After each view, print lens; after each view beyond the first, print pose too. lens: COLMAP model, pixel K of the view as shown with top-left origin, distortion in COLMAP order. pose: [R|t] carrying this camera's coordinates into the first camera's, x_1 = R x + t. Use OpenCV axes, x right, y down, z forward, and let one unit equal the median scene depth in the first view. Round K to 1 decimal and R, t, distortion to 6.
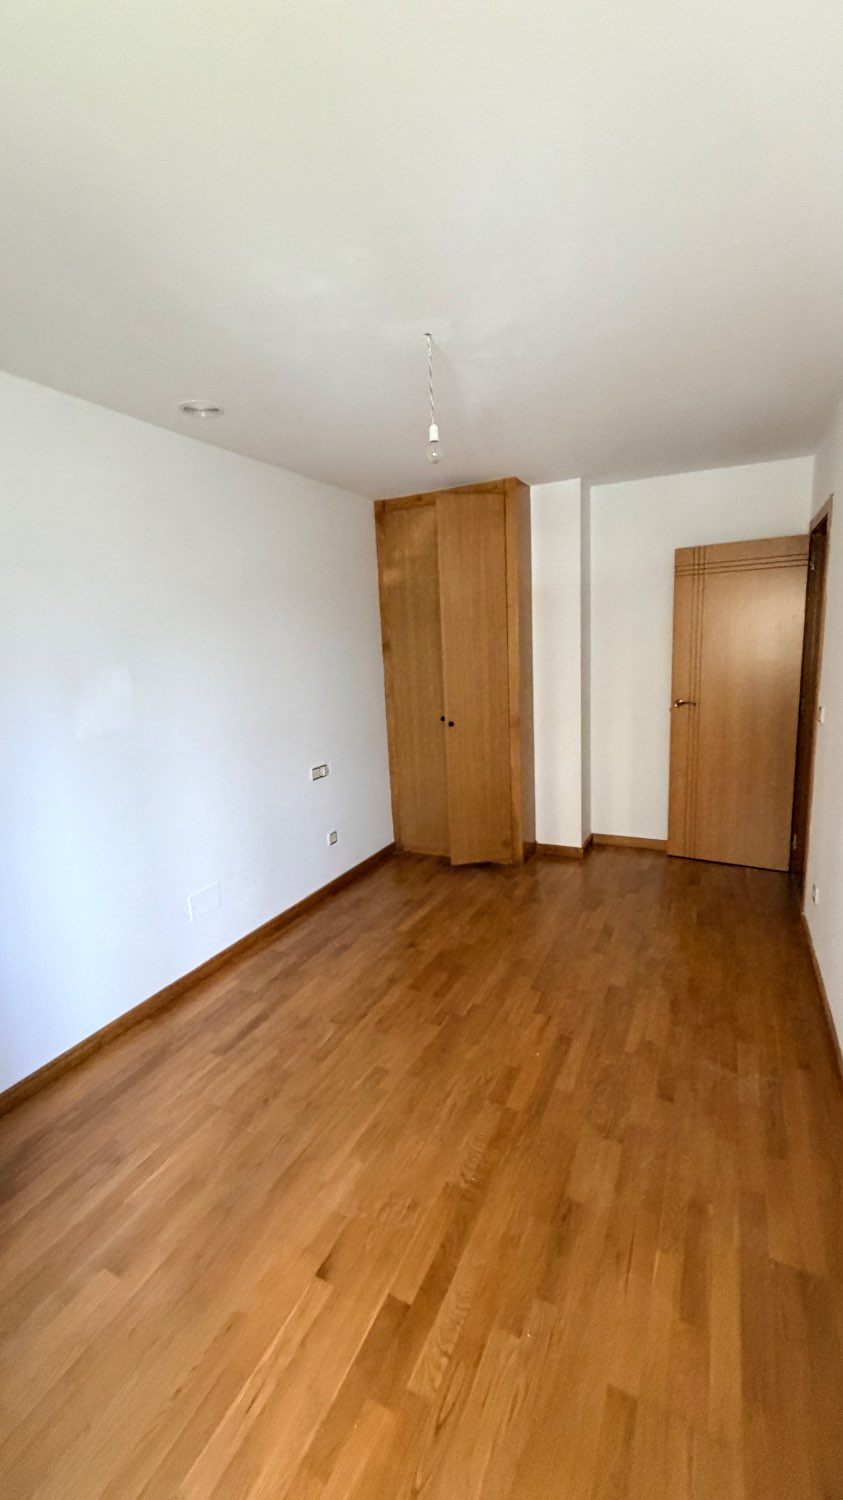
lens RADIAL K [[601.6, 0, 417.9], [0, 601.6, 747.1], [0, 0, 1]] dist [0.003758, -0.000089]
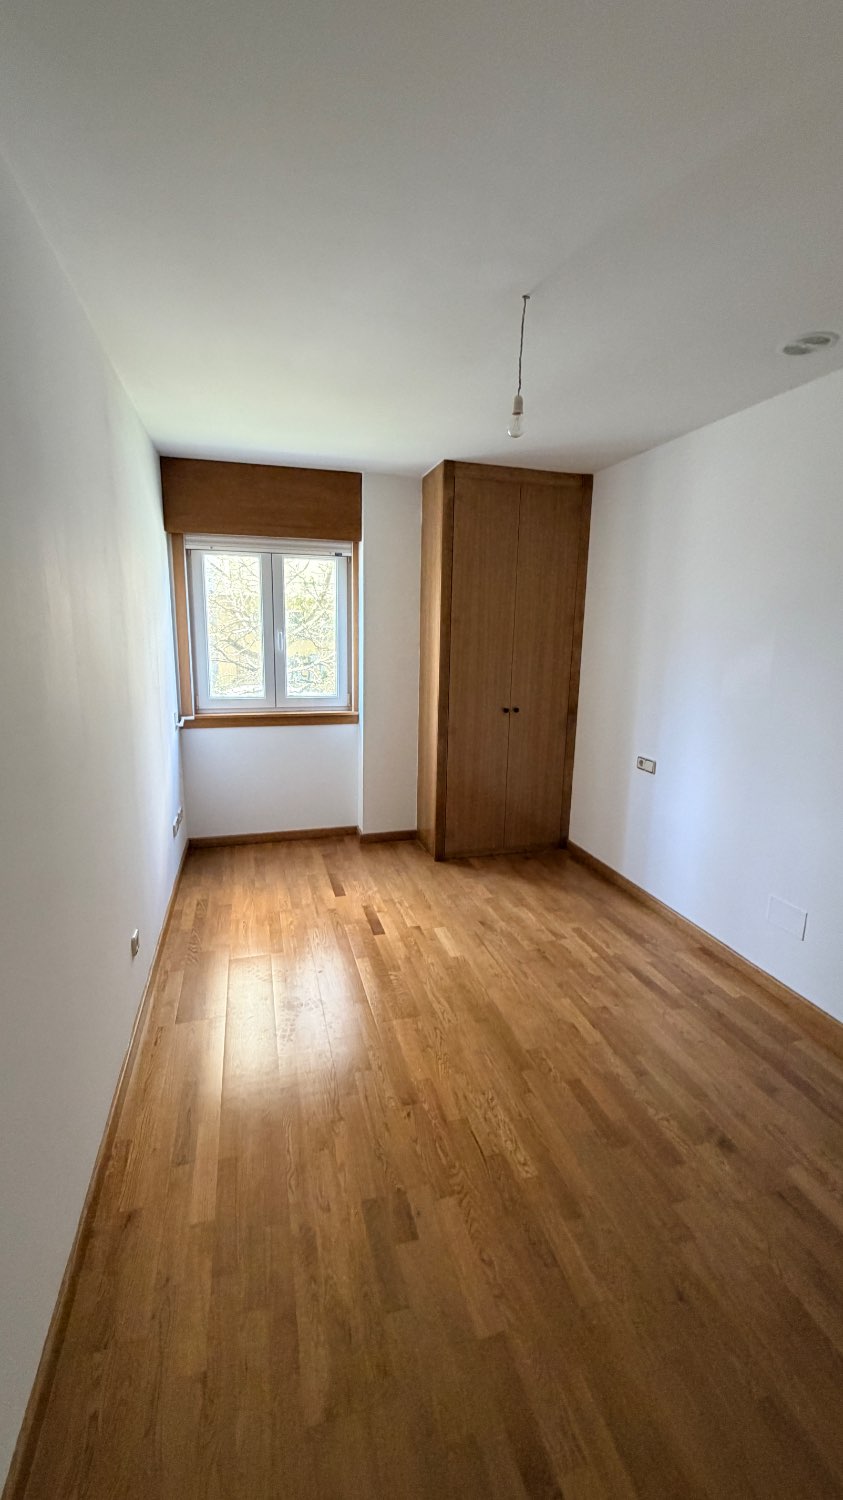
lens RADIAL K [[601.6, 0, 425.1], [0, 601.6, 749.0], [0, 0, 1]] dist [0.003758, -0.000089]
pose [[-0.727425, 0.173250, -0.663955, 0.657388], [-0.104419, 0.928384, 0.356650, -0.264370], [0.678195, 0.328766, -0.657240, 1.311554]]
